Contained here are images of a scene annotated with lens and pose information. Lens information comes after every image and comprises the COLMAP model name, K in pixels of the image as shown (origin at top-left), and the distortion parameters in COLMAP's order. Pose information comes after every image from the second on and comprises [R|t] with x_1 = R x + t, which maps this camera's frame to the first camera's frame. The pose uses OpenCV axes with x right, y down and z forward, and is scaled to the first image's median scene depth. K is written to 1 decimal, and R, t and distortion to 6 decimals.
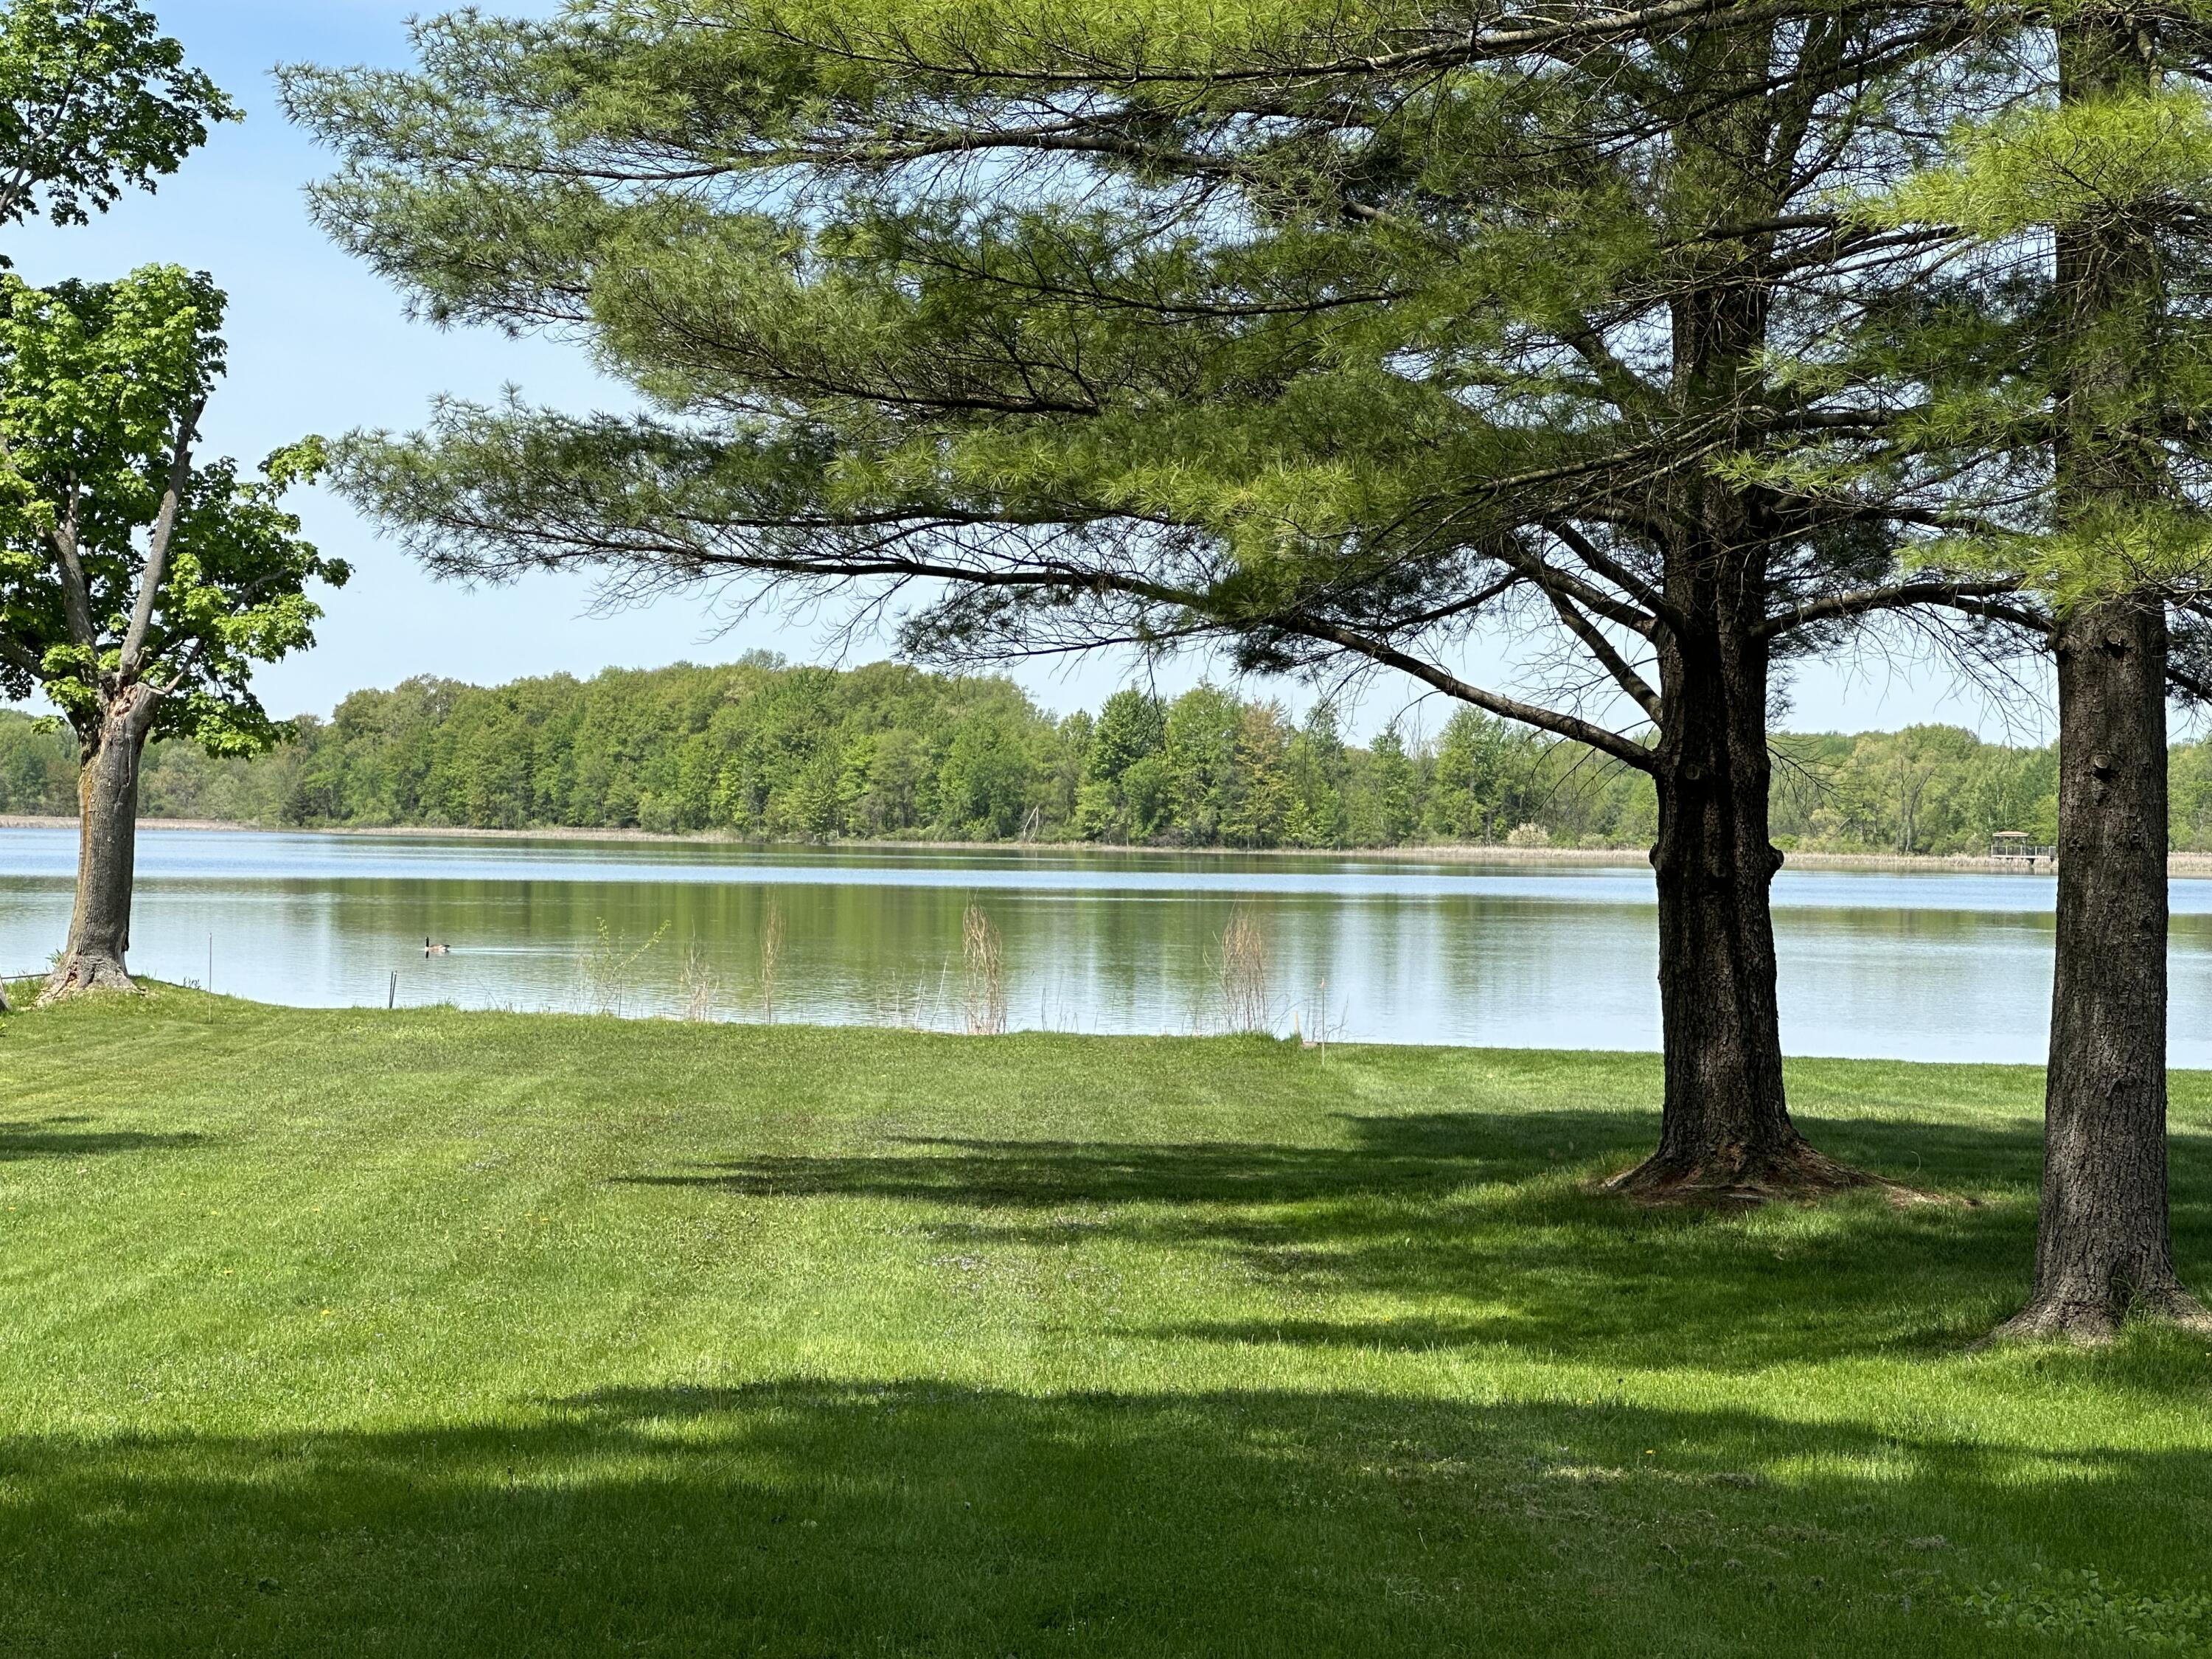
lens RADIAL K [[5089.9, 0, 1103.0], [0, 5089.9, 782.6], [0, 0, 1]] dist [-0.273059, 7.315282]
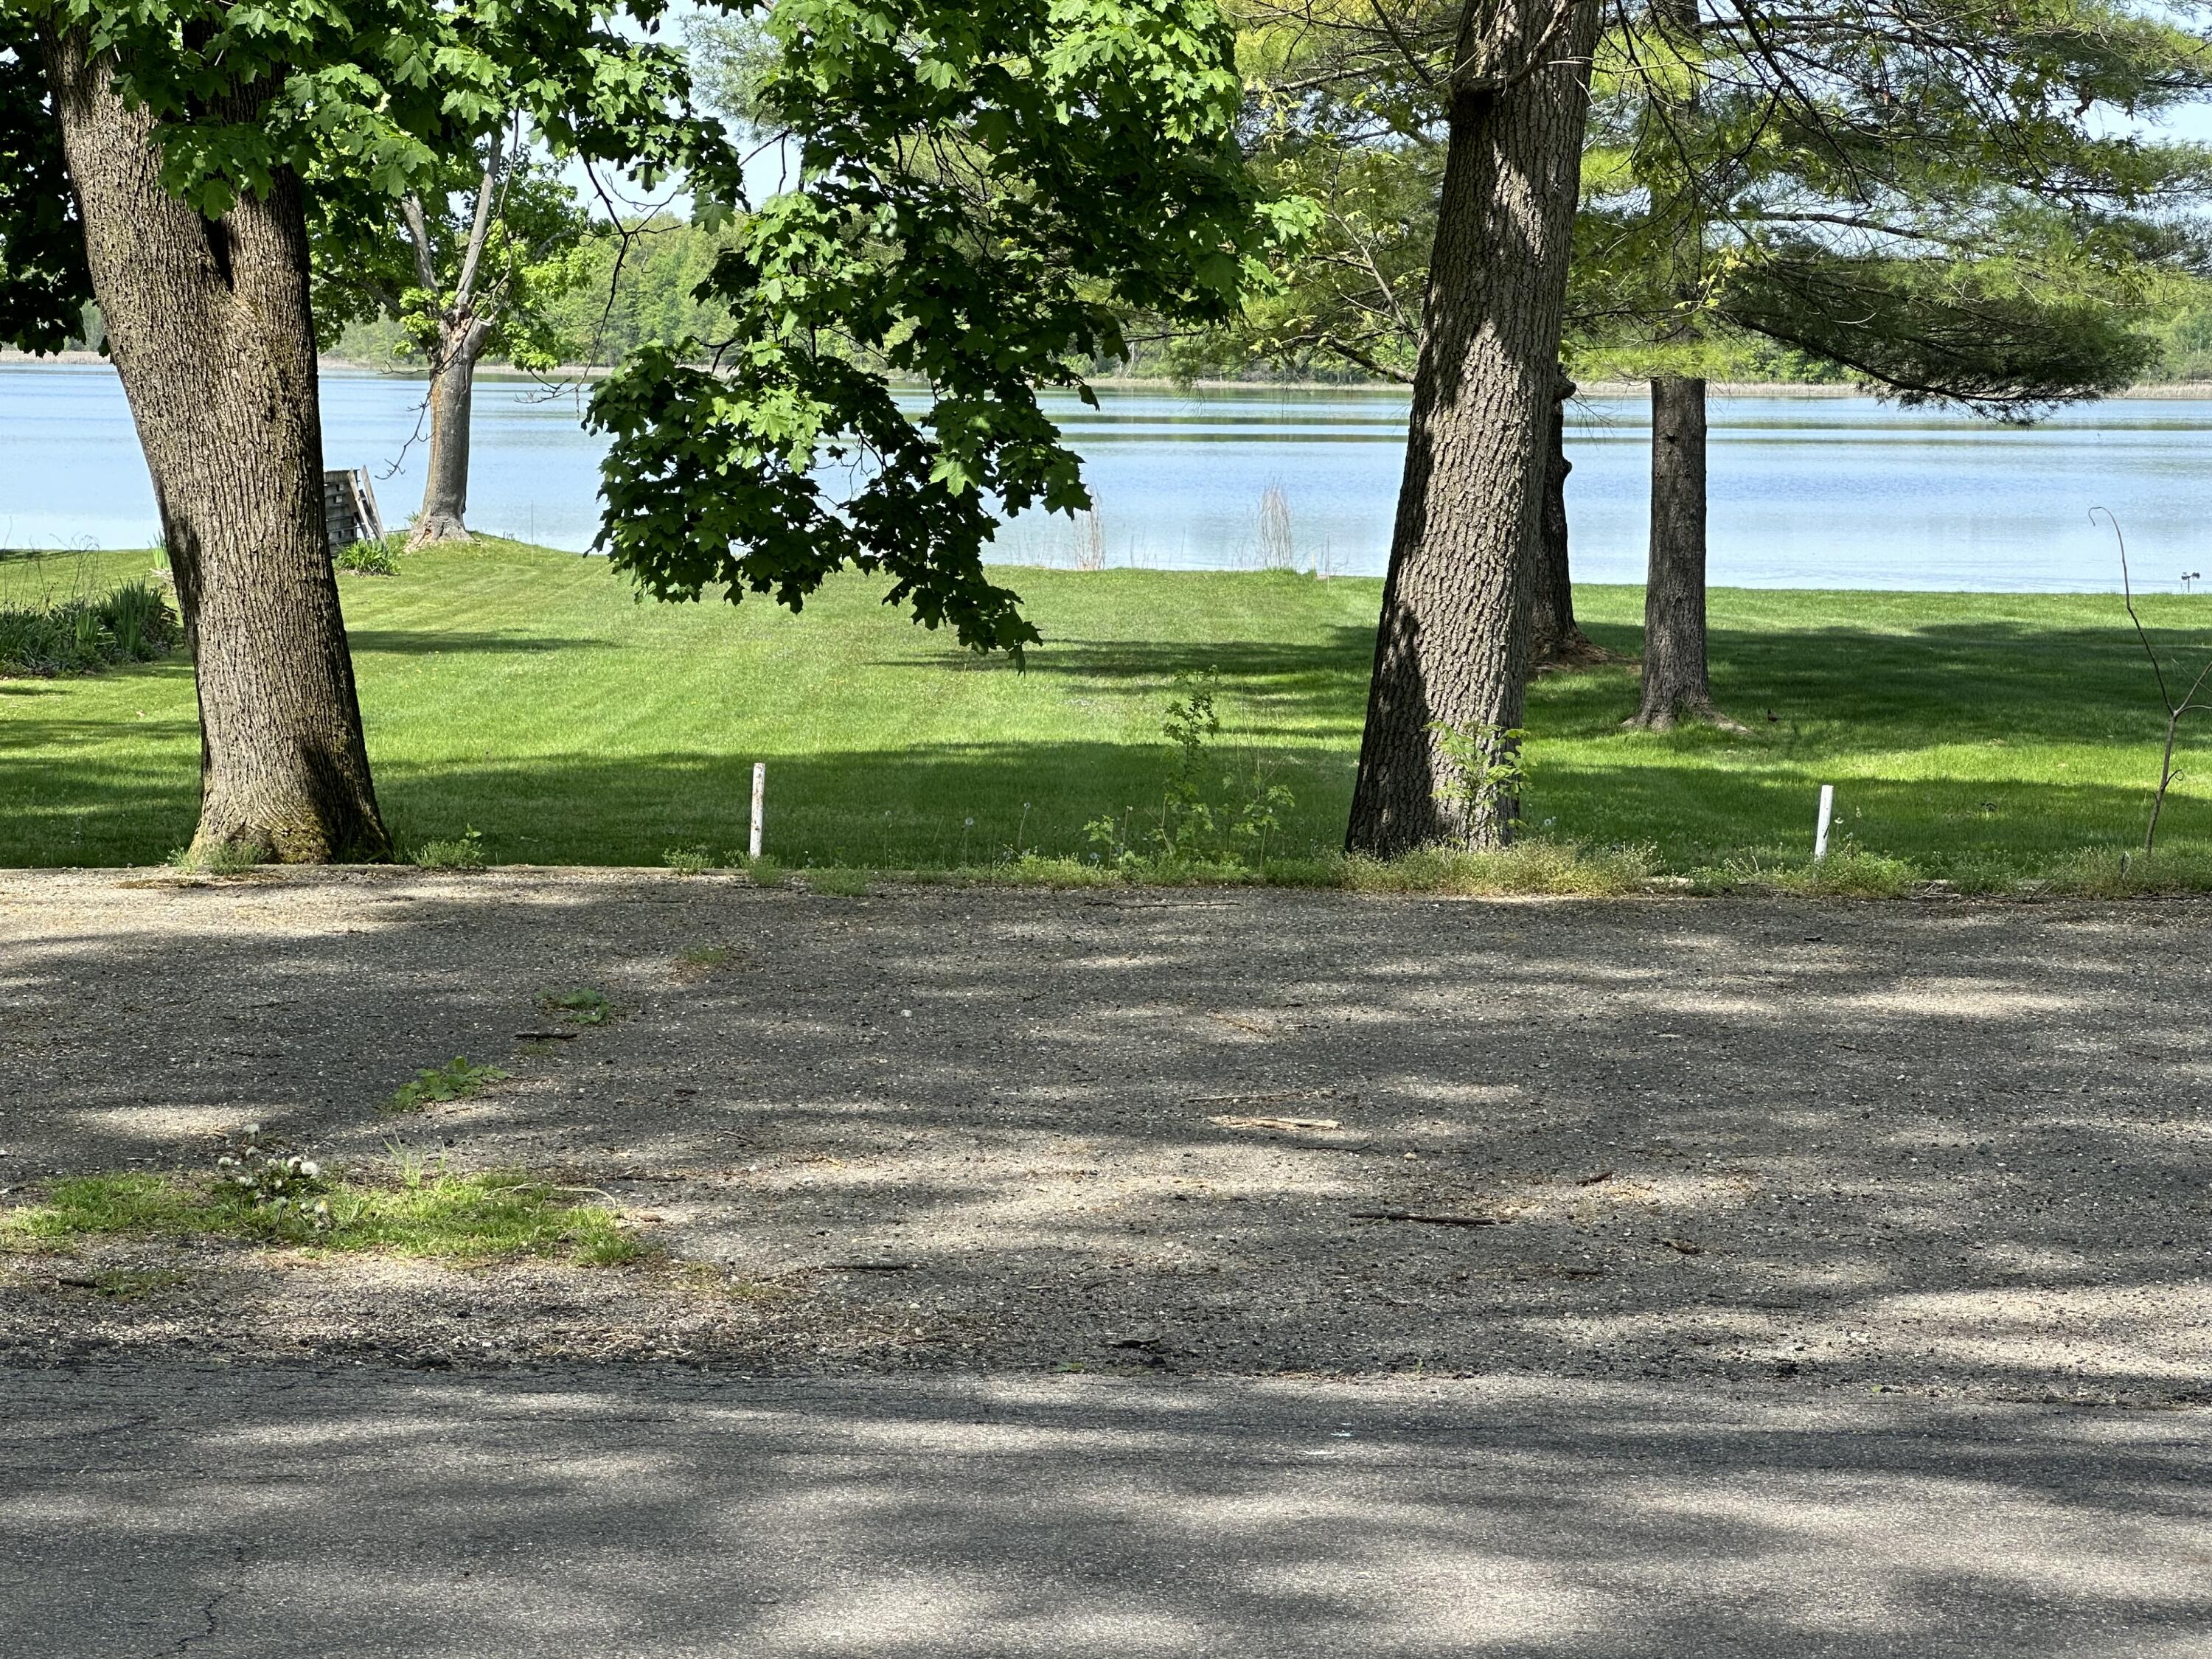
lens RADIAL K [[5089.9, 0, 1103.0], [0, 5089.9, 782.6], [0, 0, 1]] dist [-0.273059, 7.315282]
pose [[0.999806, -0.003652, -0.019351, 0.006713], [0.005422, 0.995723, 0.092232, -0.019941], [0.018932, -0.092319, 0.995549, -0.369309]]
